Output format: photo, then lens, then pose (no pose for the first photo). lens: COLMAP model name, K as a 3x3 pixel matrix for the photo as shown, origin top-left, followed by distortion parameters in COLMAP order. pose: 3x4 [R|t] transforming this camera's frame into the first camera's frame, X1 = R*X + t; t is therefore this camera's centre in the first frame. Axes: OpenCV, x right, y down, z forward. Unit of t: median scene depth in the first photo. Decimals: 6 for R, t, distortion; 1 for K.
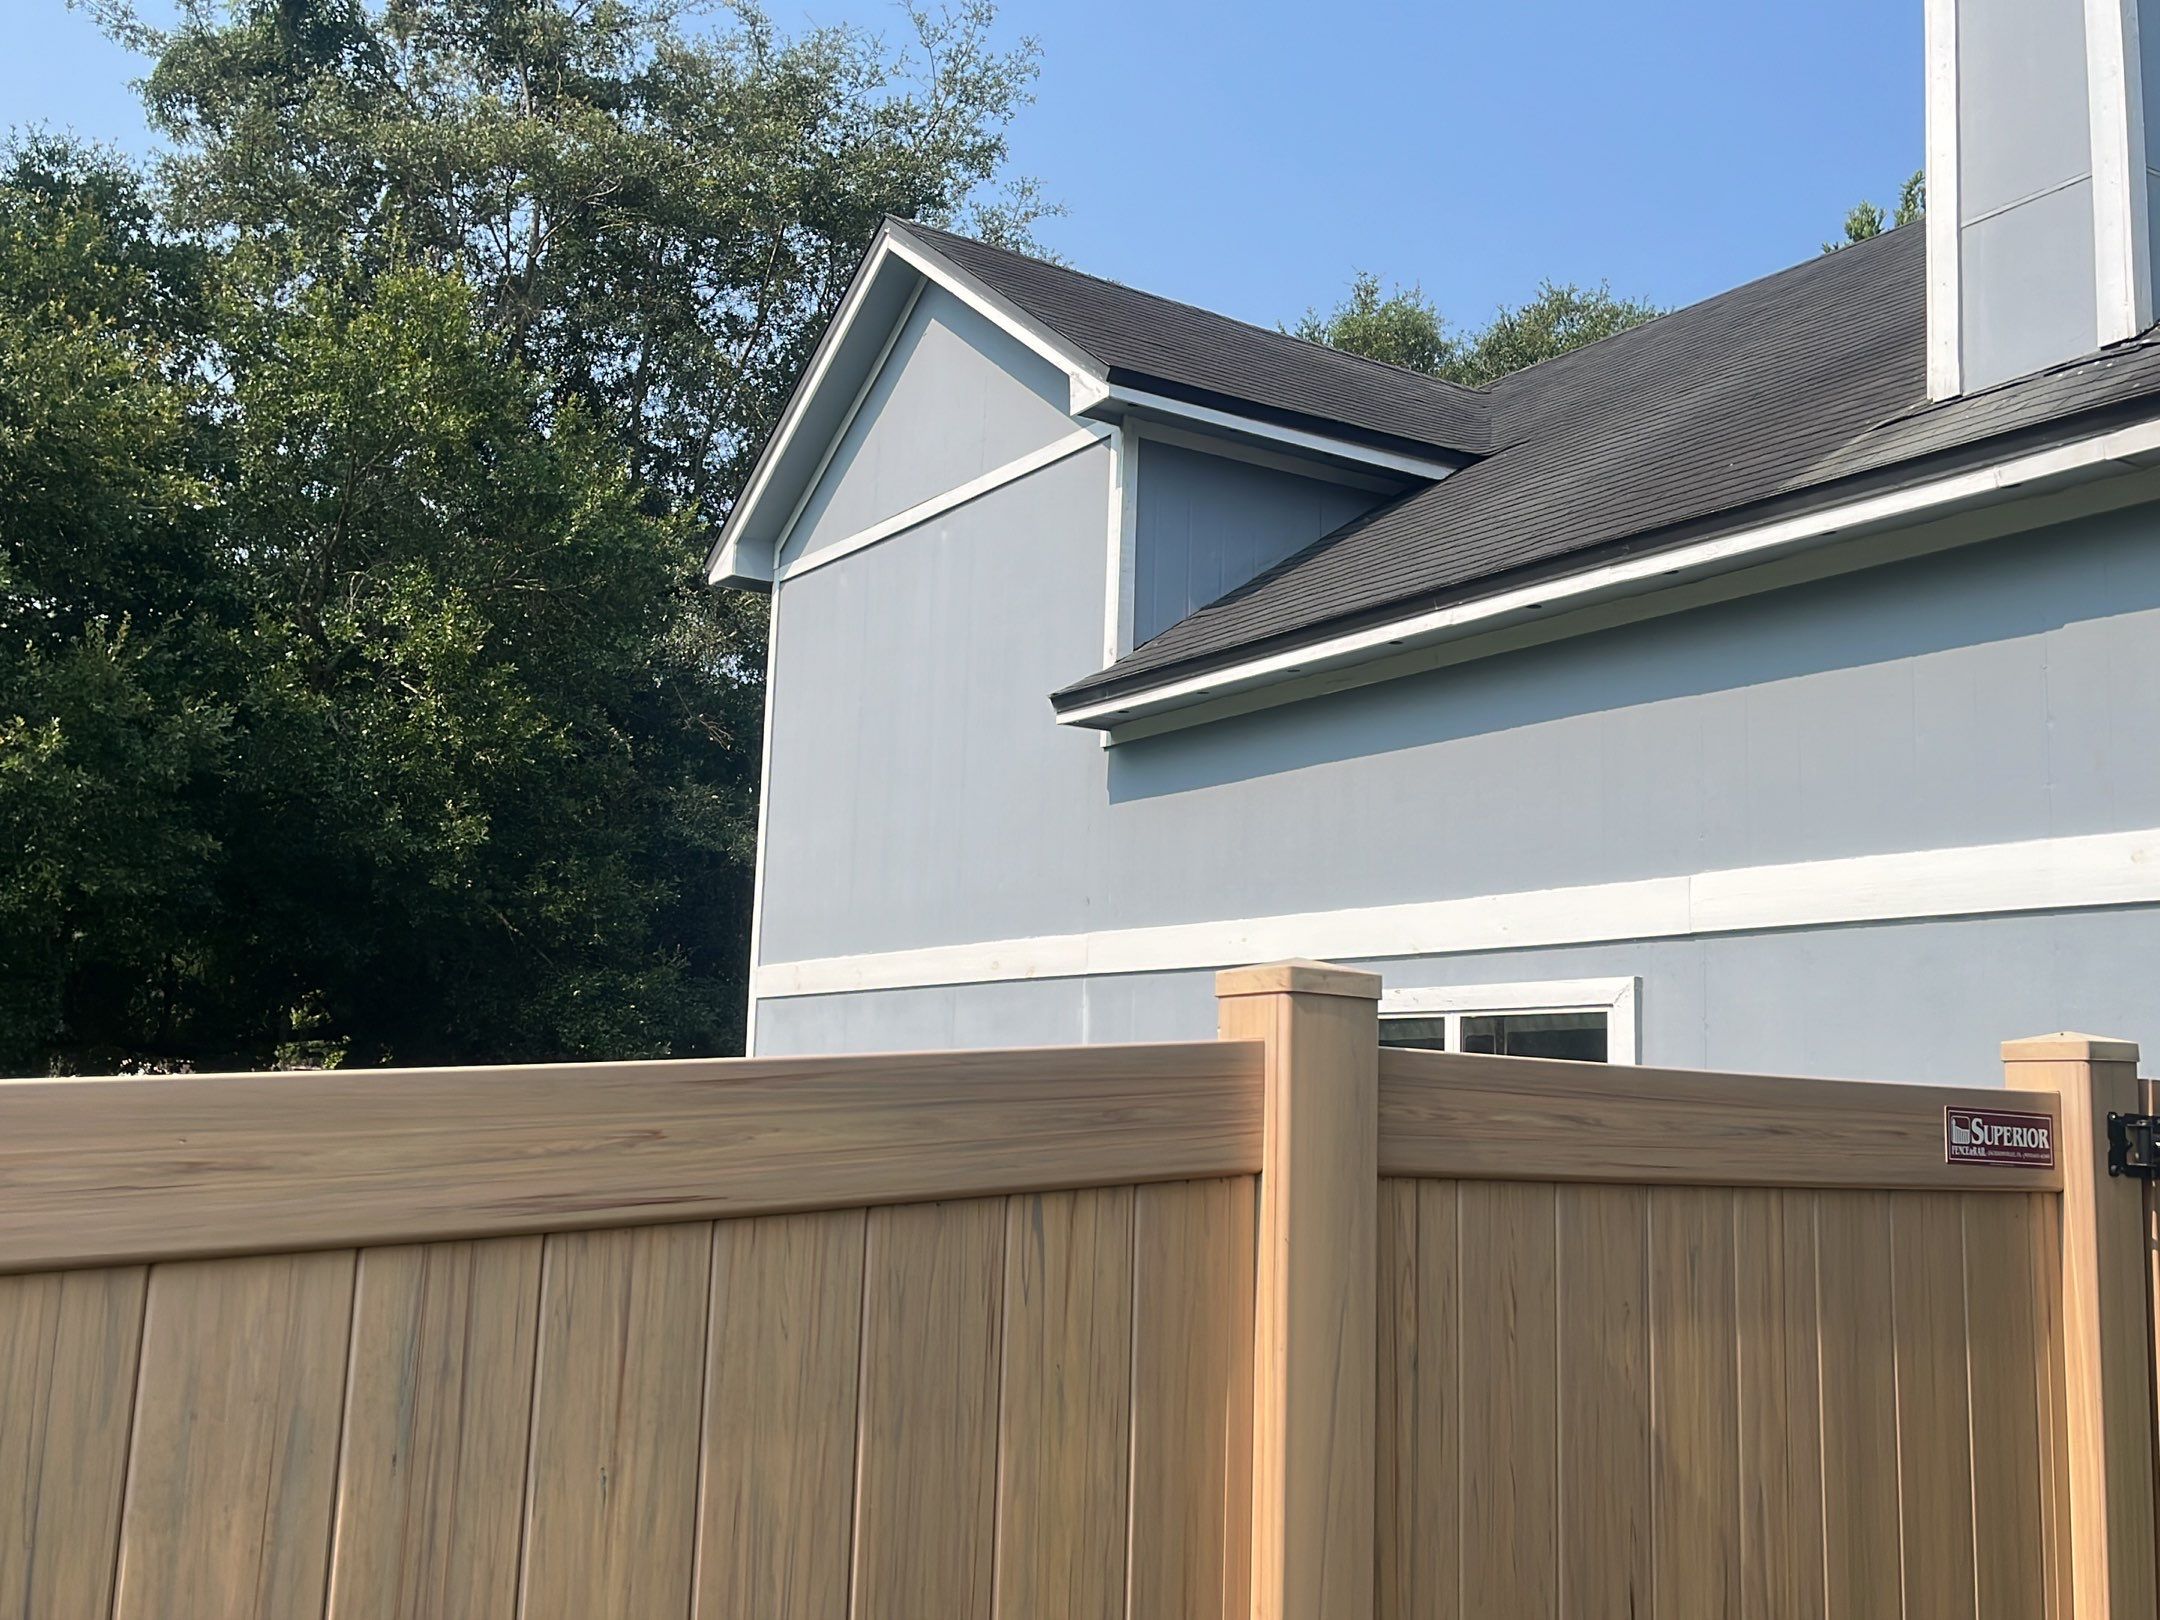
lens RADIAL K [[2151.9, 0, 1083.0], [0, 2151.9, 813.0], [0, 0, 1]] dist [0.047421, 0.000000]
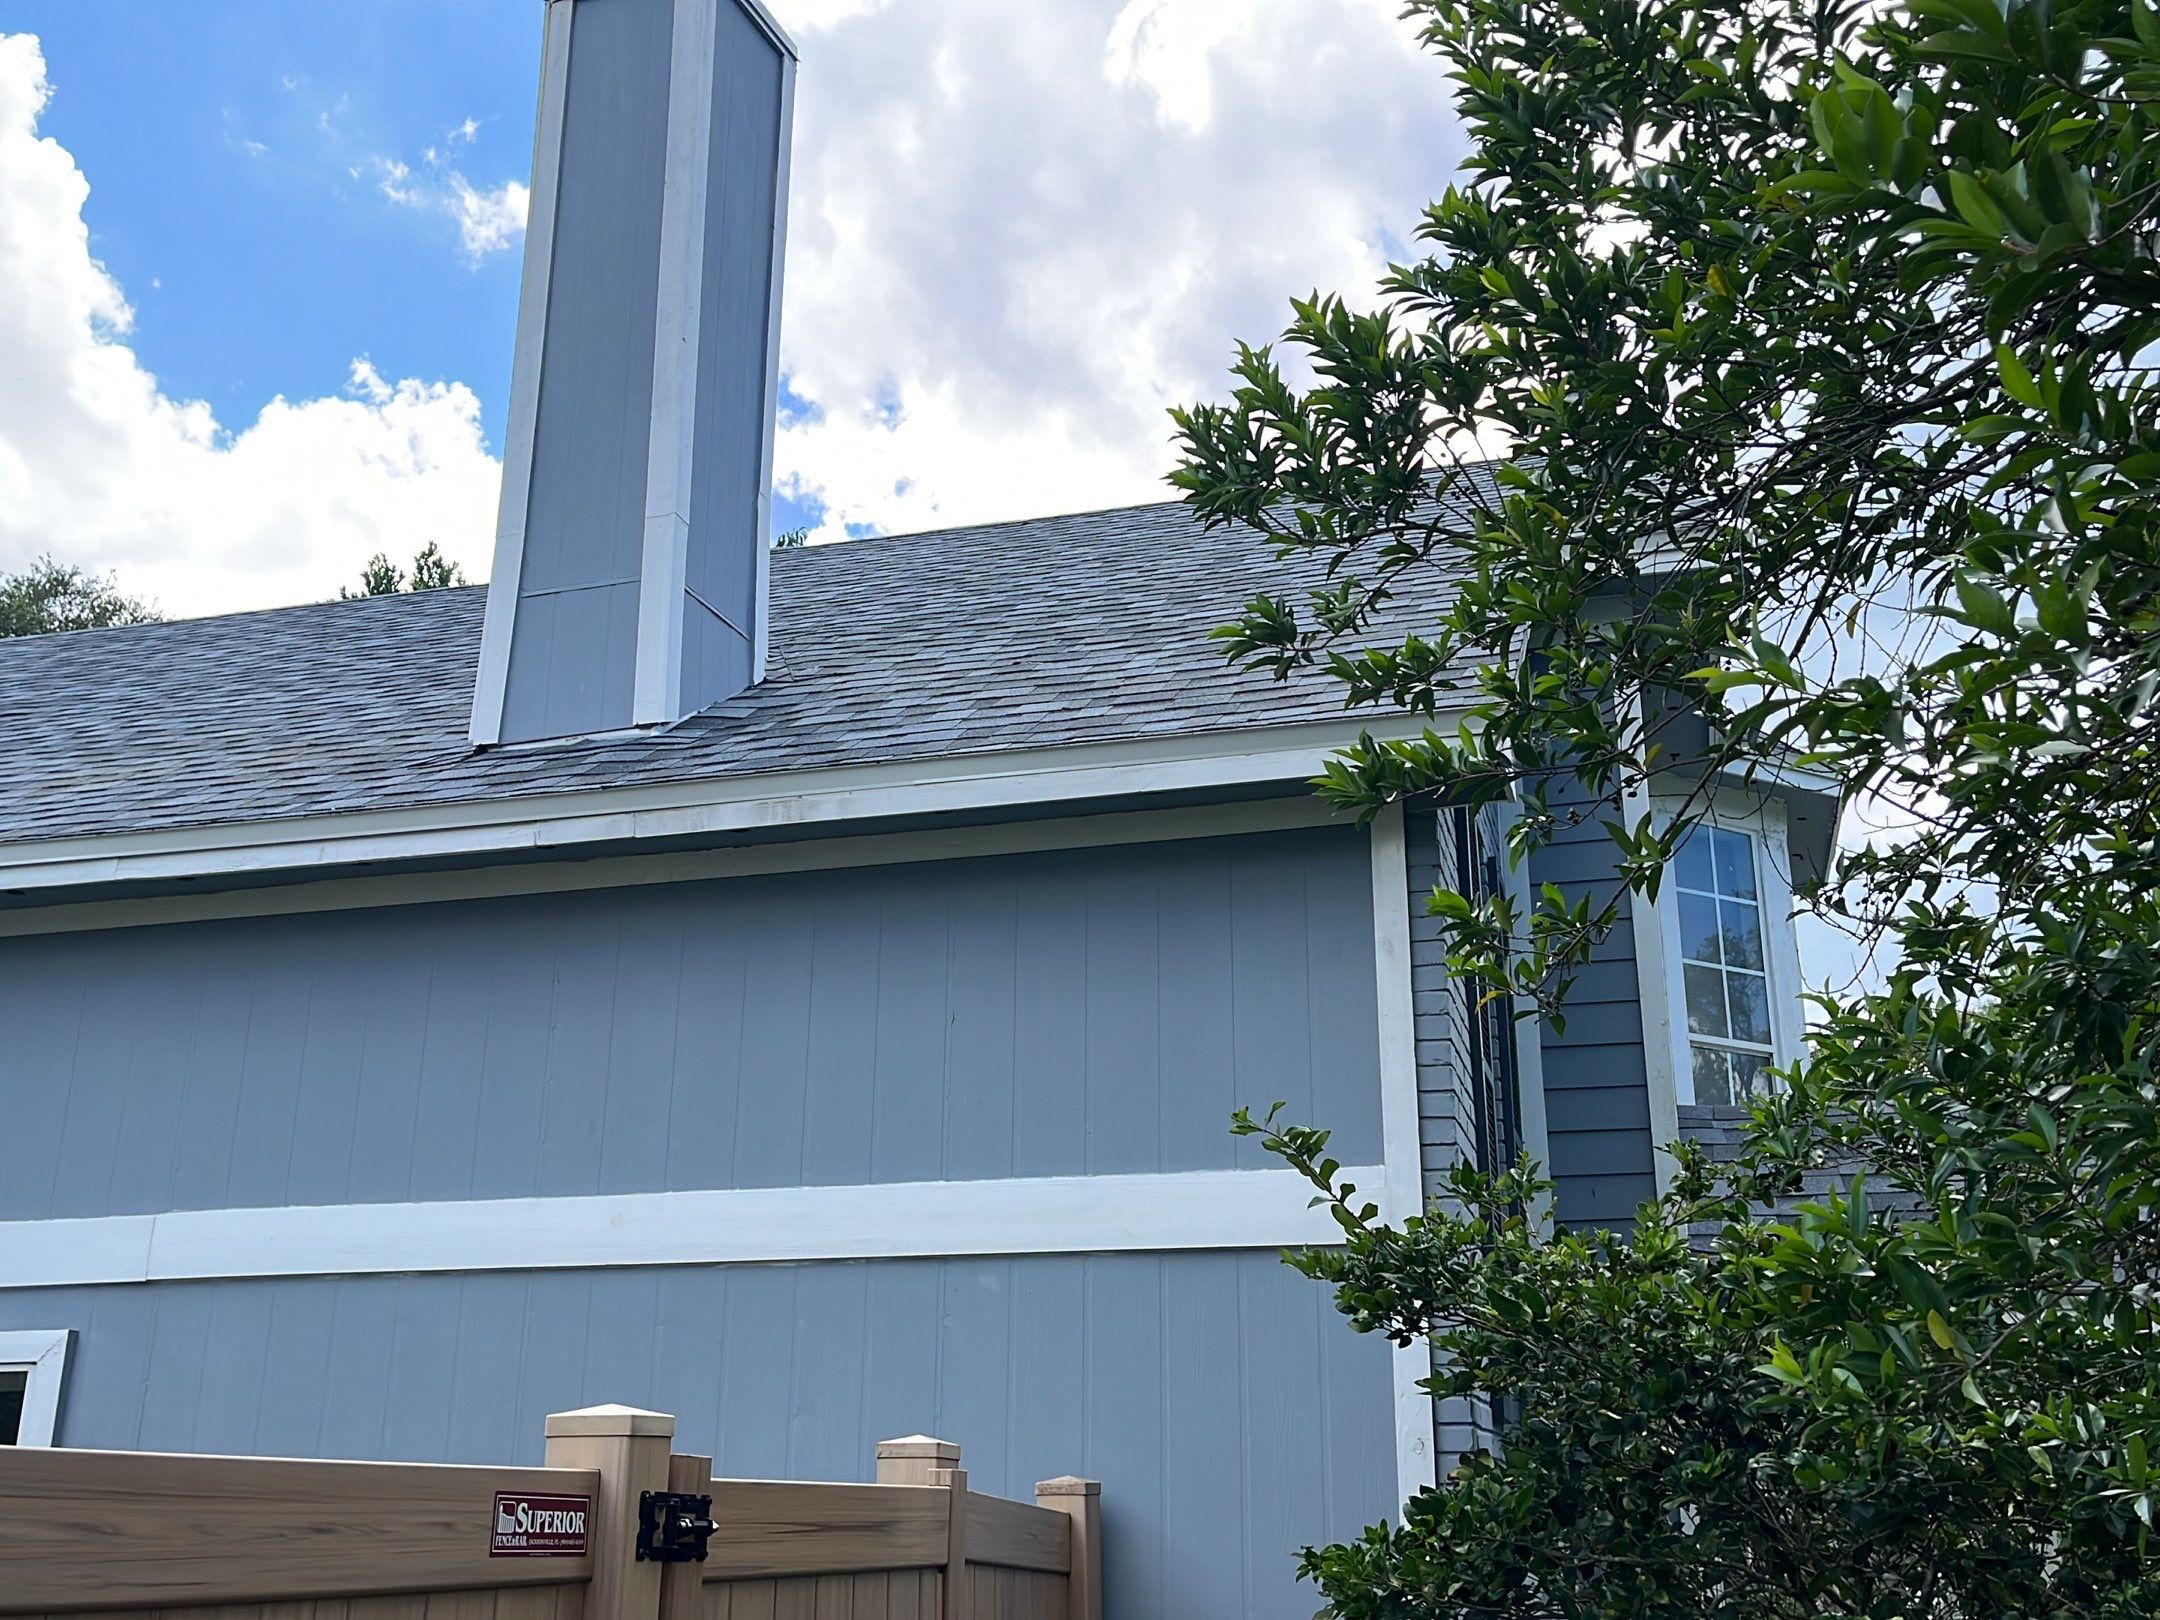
lens RADIAL K [[2151.9, 0, 1076.7], [0, 2151.9, 793.9], [0, 0, 1]] dist [0.047421, 0.000000]
pose [[0.760645, 0.175292, 0.625054, -0.041392], [-0.066539, 0.978835, -0.193533, 0.007473], [-0.645749, 0.105620, 0.756209, 0.112776]]
